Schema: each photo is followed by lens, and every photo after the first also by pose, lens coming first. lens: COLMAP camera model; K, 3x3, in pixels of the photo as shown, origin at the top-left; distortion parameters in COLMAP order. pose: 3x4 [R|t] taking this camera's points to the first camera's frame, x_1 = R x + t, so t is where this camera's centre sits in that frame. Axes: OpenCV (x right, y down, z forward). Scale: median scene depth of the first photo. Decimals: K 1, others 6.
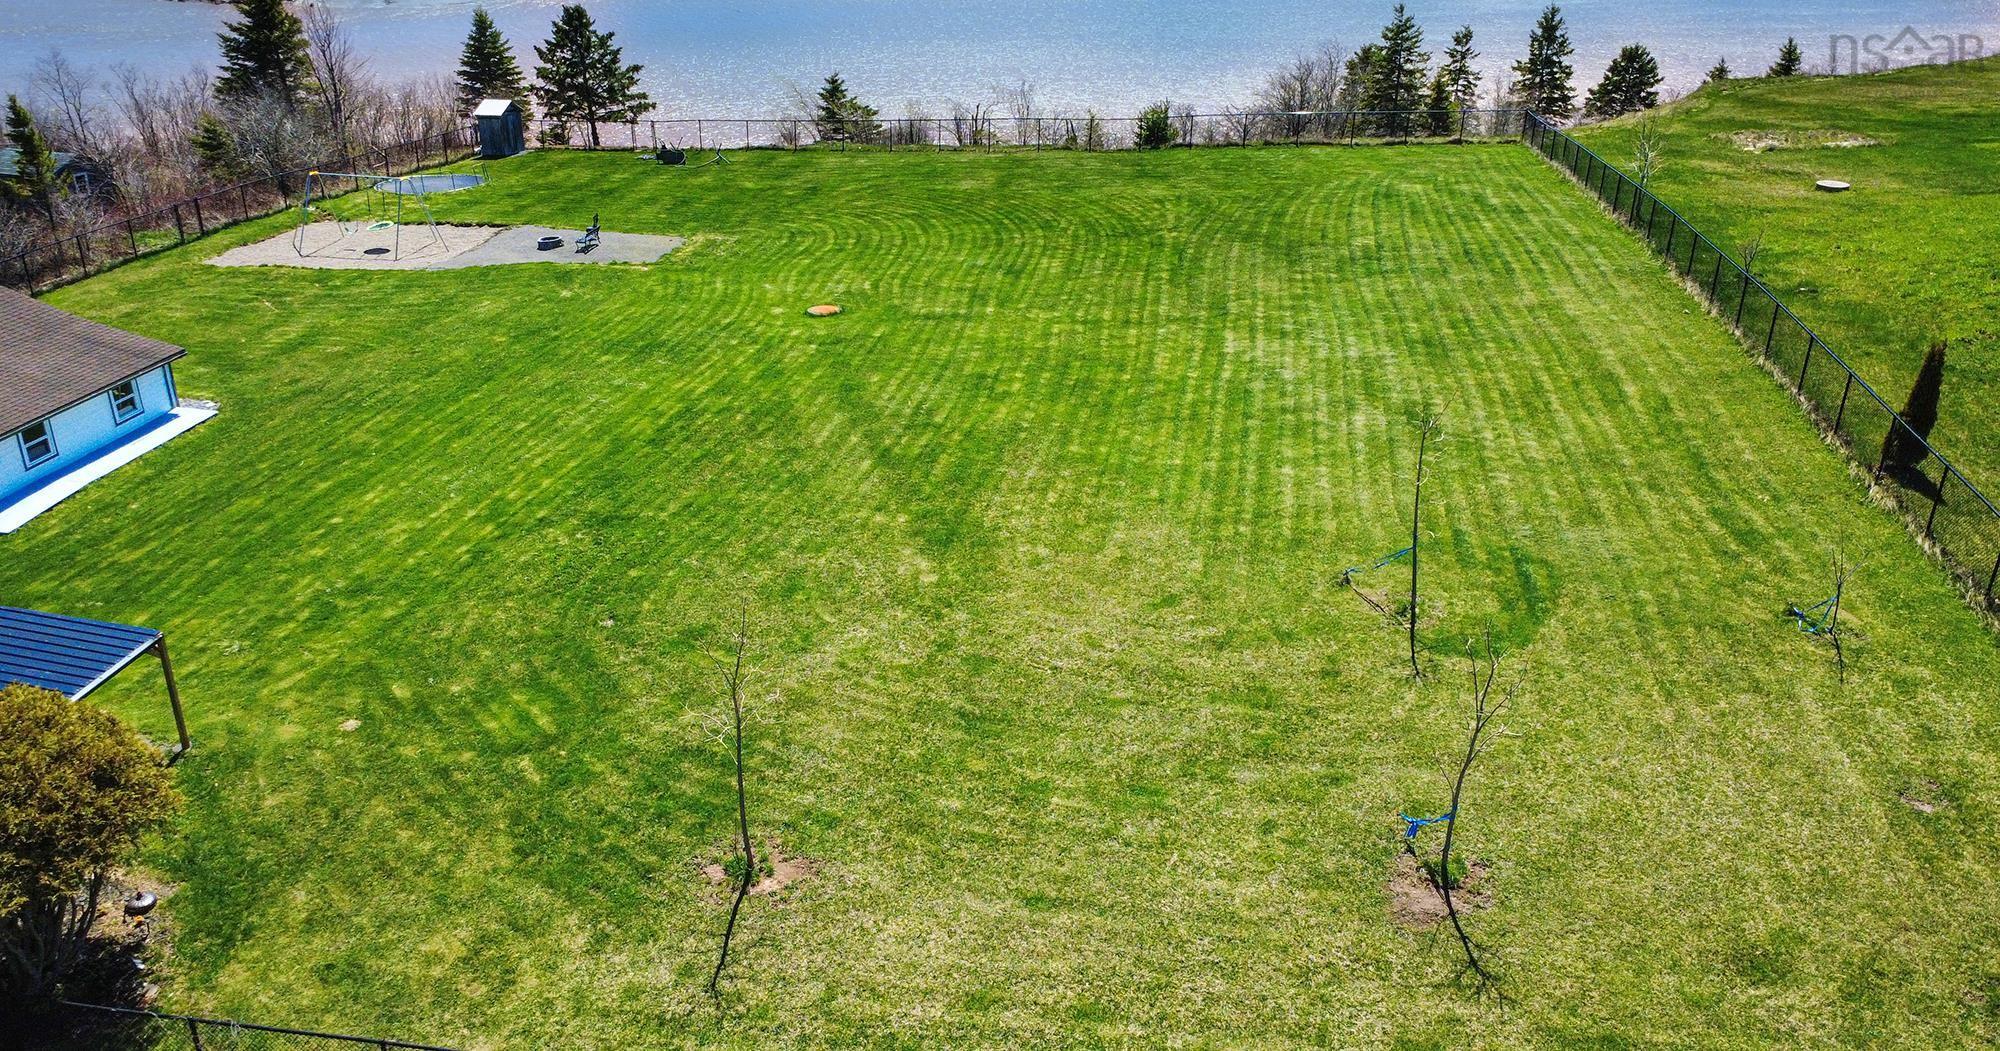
lens RADIAL K [[1459.1, 0, 994.7], [0, 1459.1, 512.6], [0, 0, 1]] dist [-0.001343, 0.000951]
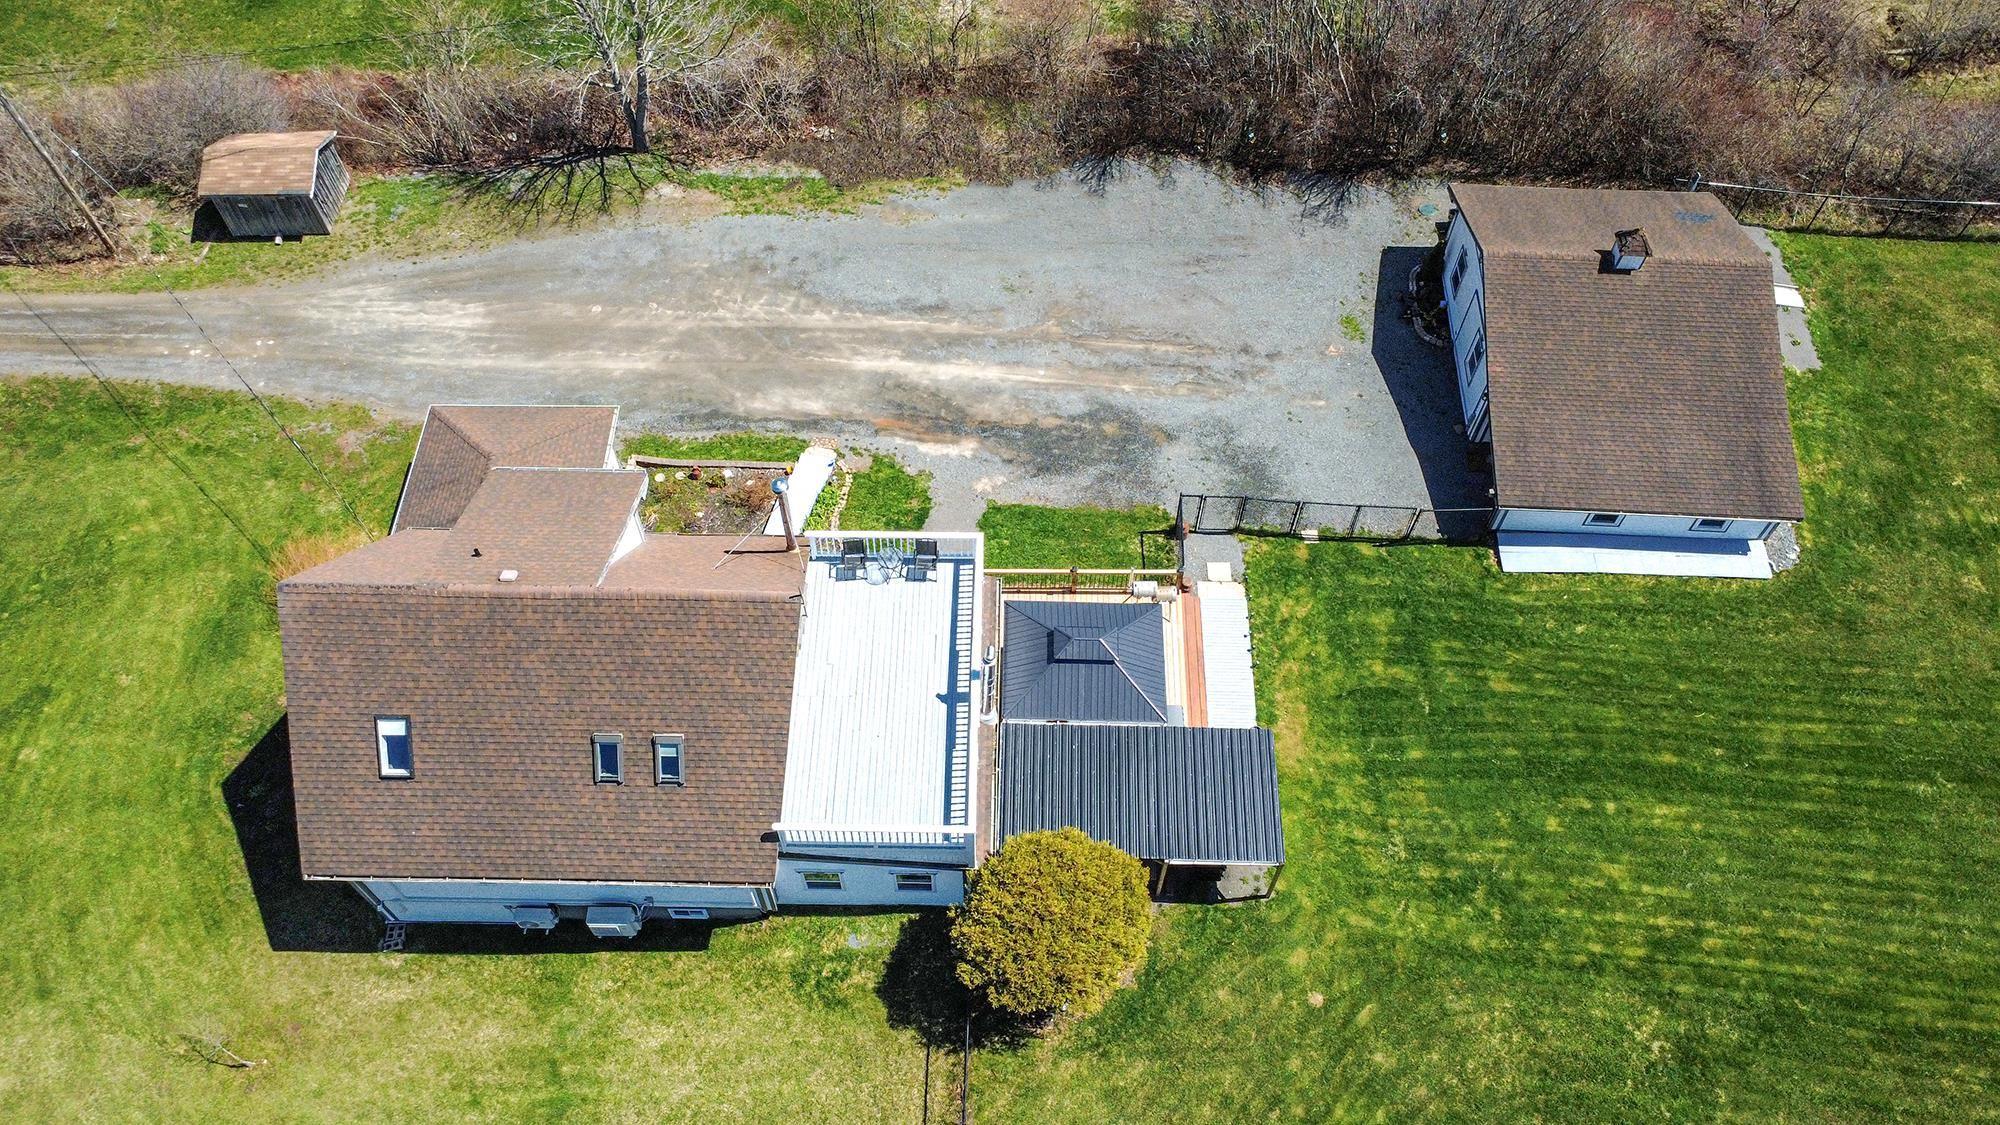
lens RADIAL K [[1459.2, 0, 1012.2], [0, 1459.2, 560.4], [0, 0, 1]] dist [0.001119, -0.004782]
pose [[0.139732, 0.813956, -0.563872, -0.036883], [-0.440744, 0.561063, 0.700681, -0.590945], [0.886691, 0.150615, 0.437144, 0.073461]]
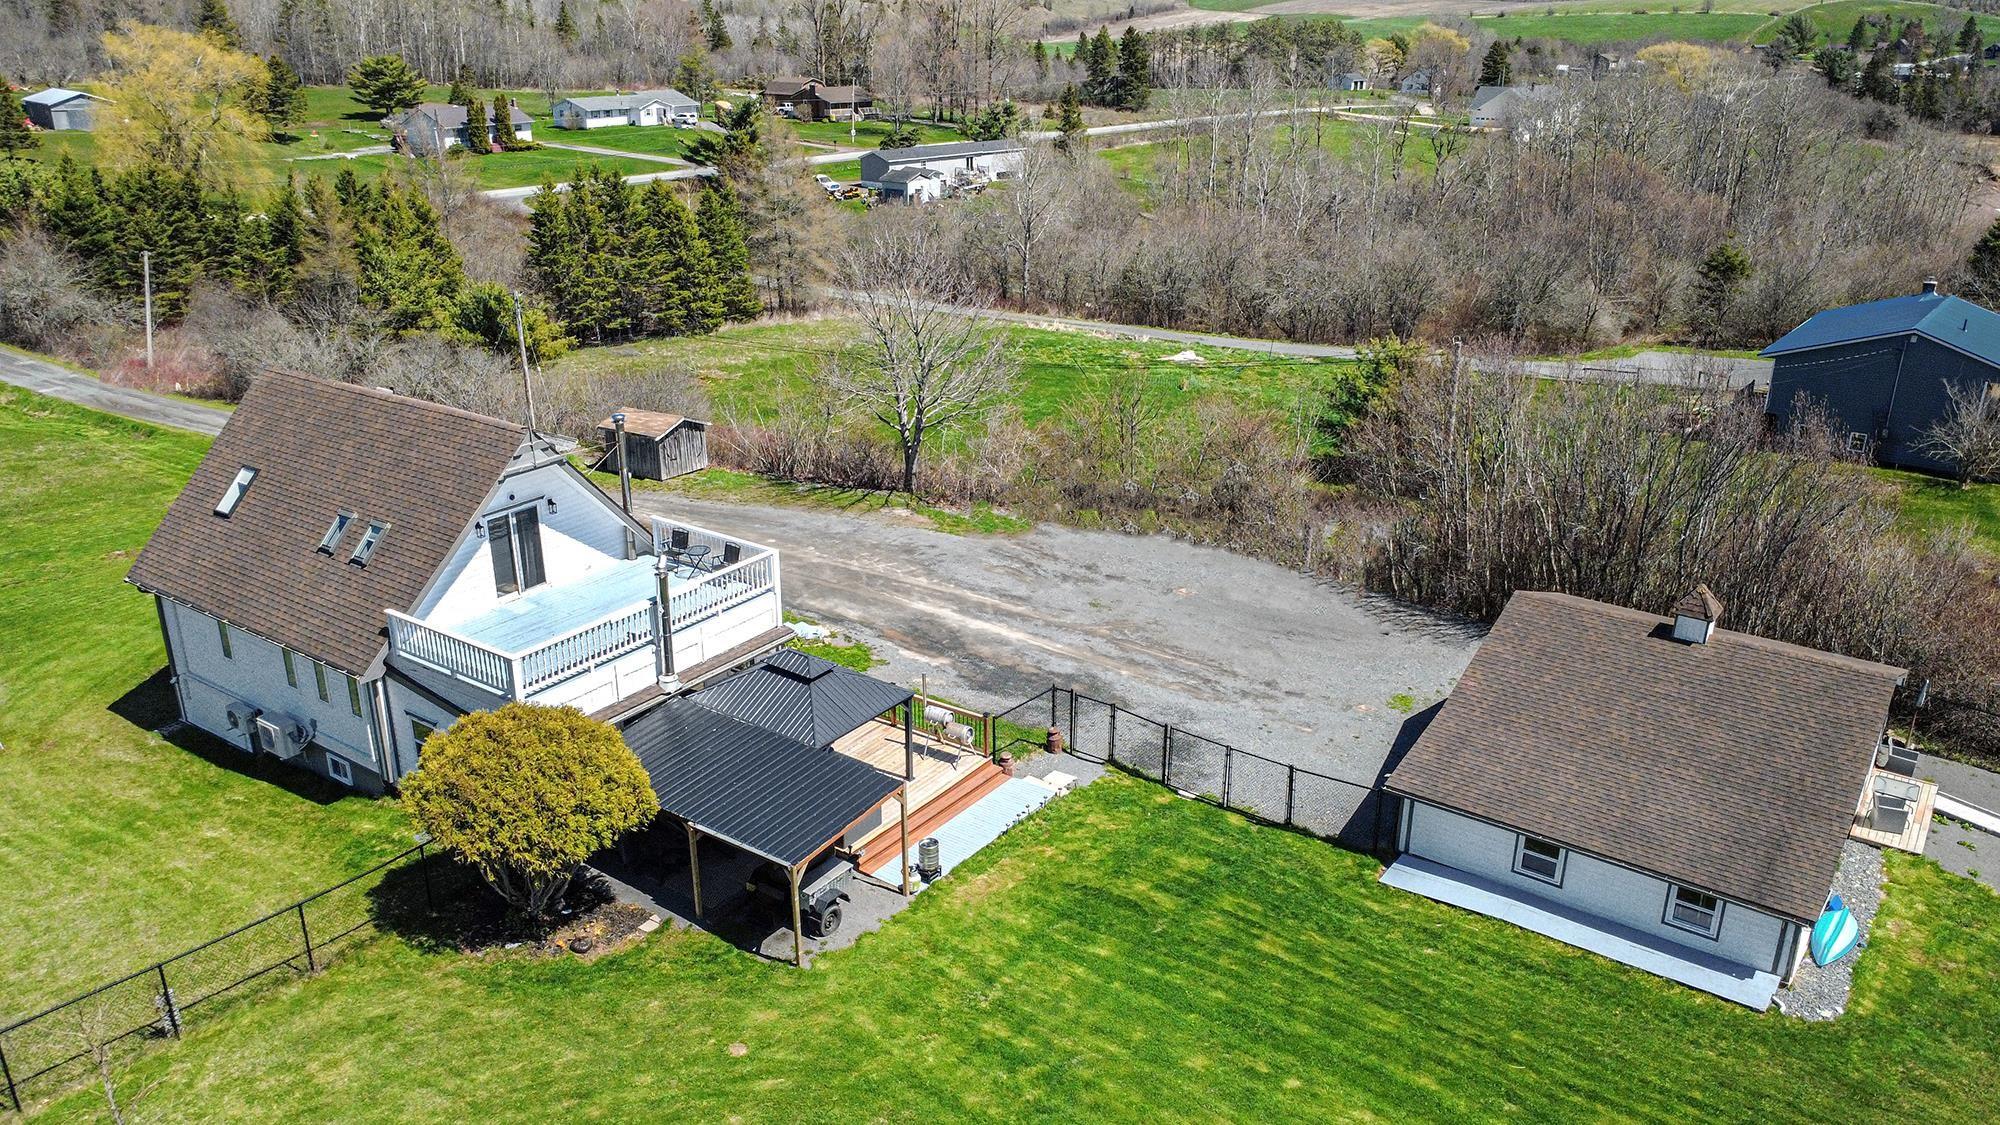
lens RADIAL K [[1459.2, 0, 1013.6], [0, 1459.2, 563.3], [0, 0, 1]] dist [0.001119, -0.004782]
pose [[-0.437380, 0.298112, -0.848427, 0.146220], [-0.398851, 0.781275, 0.480132, -0.442194], [0.805988, 0.548396, -0.222811, 0.790436]]
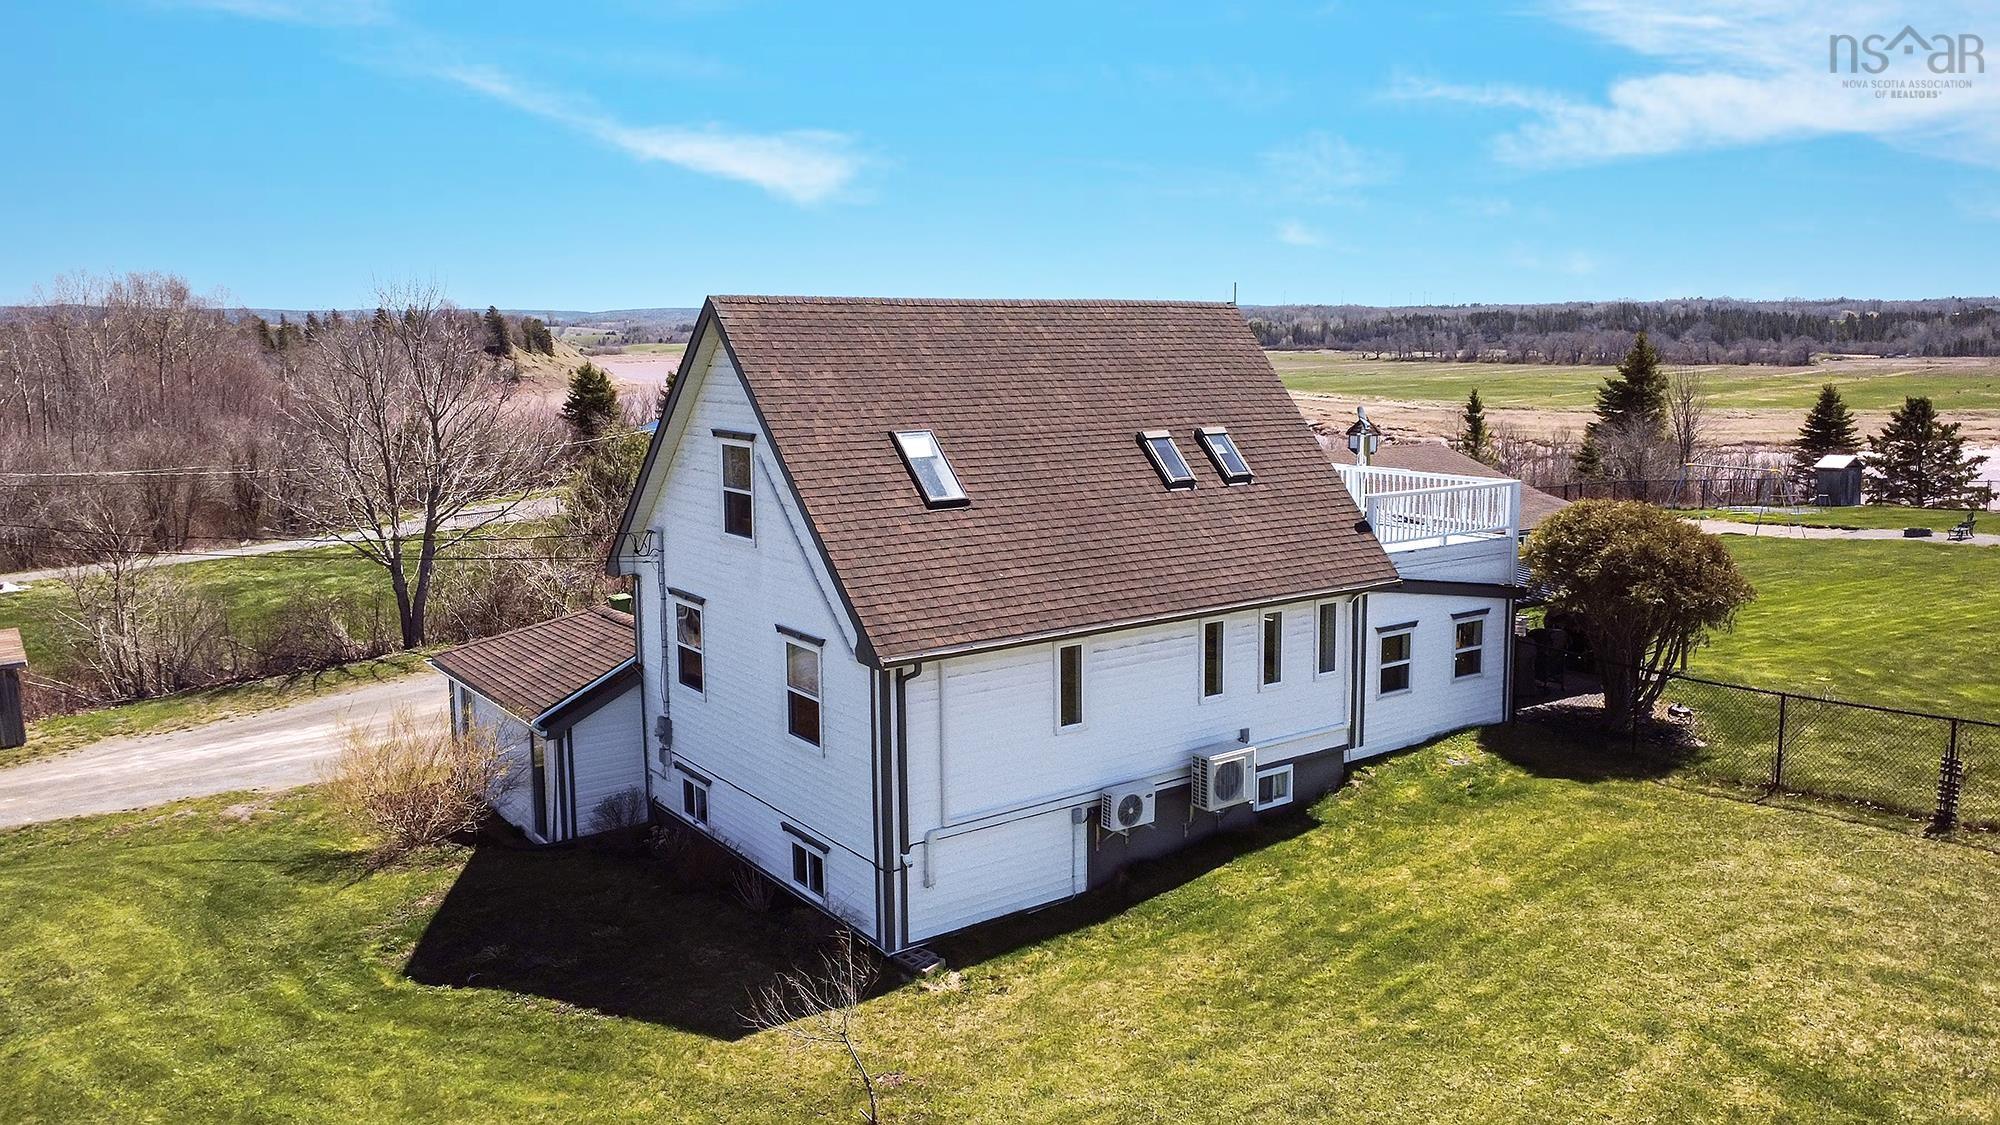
lens RADIAL K [[1459.2, 0, 984.6], [0, 1459.2, 554.9], [0, 0, 1]] dist [0.001119, -0.004782]
pose [[0.703005, 0.082007, -0.706441, -0.056797], [-0.284710, 0.942710, -0.173890, 0.303876], [0.651709, 0.323376, 0.686078, -0.208780]]
